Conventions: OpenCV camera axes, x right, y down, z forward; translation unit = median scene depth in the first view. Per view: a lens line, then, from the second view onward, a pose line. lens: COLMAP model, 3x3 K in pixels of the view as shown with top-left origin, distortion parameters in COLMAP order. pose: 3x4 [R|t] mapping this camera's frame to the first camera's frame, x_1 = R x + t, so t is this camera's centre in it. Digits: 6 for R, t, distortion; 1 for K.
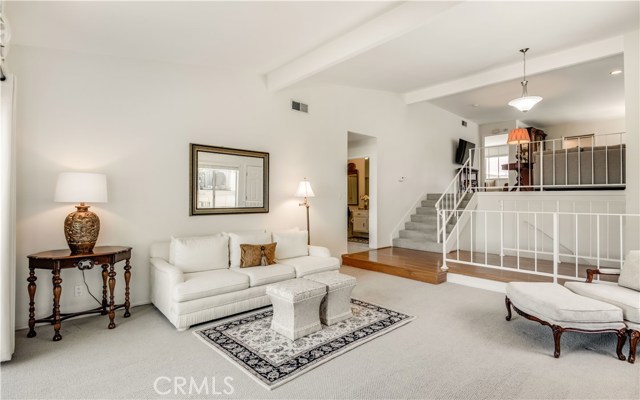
lens RADIAL K [[316.5, 0, 320.0], [0, 316.5, 200.0], [0, 0, 1]] dist [0.000527, 0.000124]
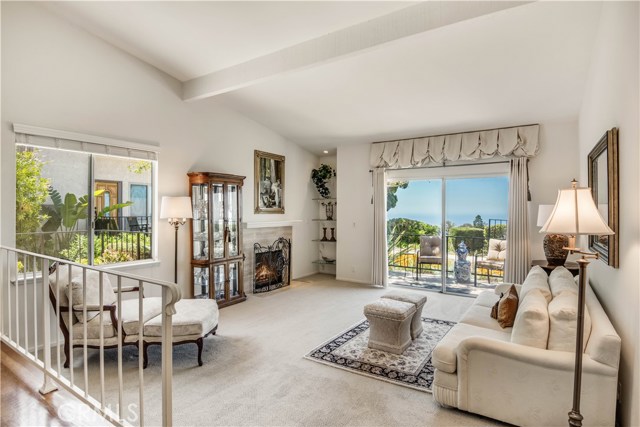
lens RADIAL K [[342.2, 0, 320.0], [0, 342.2, 213.5], [0, 0, 1]] dist [-0.000003, -0.000234]
pose [[-0.972845, 0.002378, -0.231445, 0.528599], [0.001146, 0.999984, 0.005456, -0.055625], [0.231454, 0.005042, -0.972833, 2.154071]]
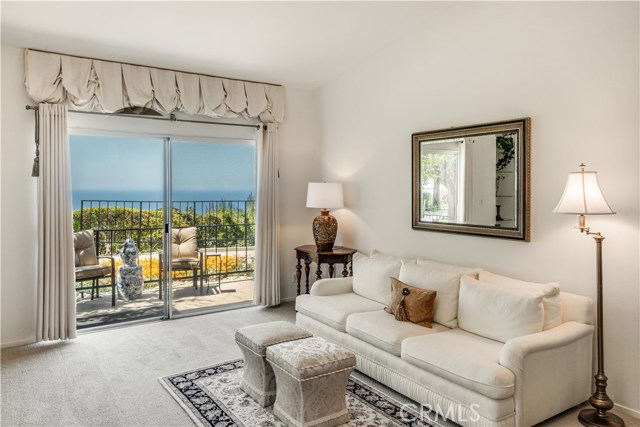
lens RADIAL K [[465.8, 0, 318.2], [0, 465.8, 191.6], [0, 0, 1]] dist [0.017909, 0.000424]
pose [[-0.163144, 0.011524, -0.986535, 0.960113], [0.000900, 0.999933, 0.011532, -0.070736], [0.986602, 0.000993, -0.163144, 1.247985]]
